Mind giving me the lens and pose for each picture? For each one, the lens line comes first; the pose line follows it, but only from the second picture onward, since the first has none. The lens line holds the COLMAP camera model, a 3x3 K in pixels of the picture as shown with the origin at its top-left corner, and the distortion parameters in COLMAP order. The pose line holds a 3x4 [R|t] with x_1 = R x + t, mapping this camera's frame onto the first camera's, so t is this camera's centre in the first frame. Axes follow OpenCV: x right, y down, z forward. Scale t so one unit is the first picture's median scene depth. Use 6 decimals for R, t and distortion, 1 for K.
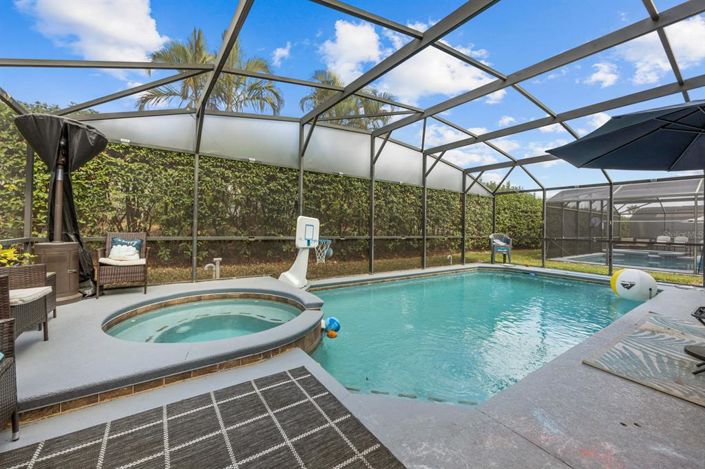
lens RADIAL K [[272.5, 0, 353.5], [0, 272.5, 225.6], [0, 0, 1]] dist [-0.001247, -0.000061]
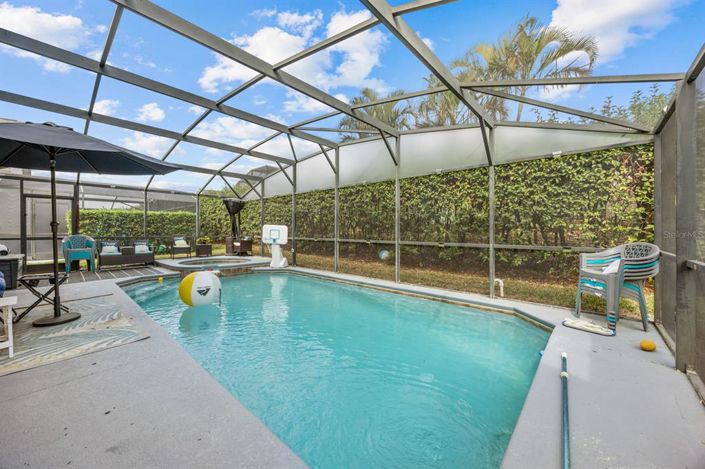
lens RADIAL K [[284.6, 0, 352.5], [0, 284.6, 234.5], [0, 0, 1]] dist [-0.000627, -0.000078]
pose [[0.219185, -0.010041, -0.975632, 1.113645], [0.002853, 0.999949, -0.009650, 0.029988], [0.975679, -0.000669, 0.219203, 0.746491]]
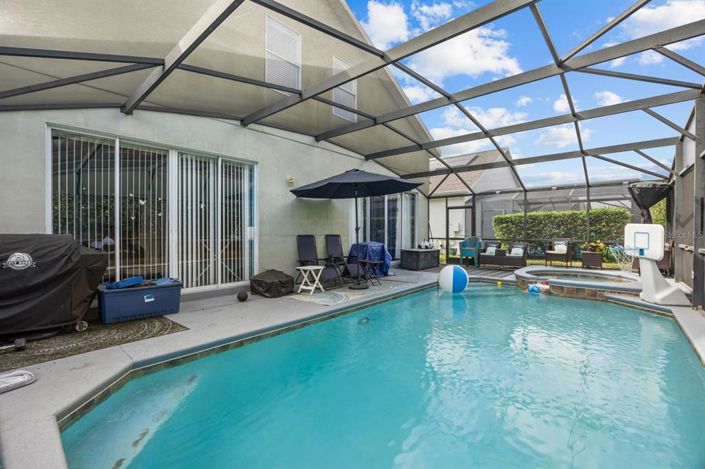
lens RADIAL K [[314.1, 0, 352.5], [0, 314.1, 234.5], [0, 0, 1]] dist [-0.000073, -0.000009]
pose [[-0.979527, -0.020129, -0.200302, 0.695976], [-0.021705, 0.999748, 0.005675, 0.013364], [0.200138, 0.009906, -0.979718, 1.249362]]
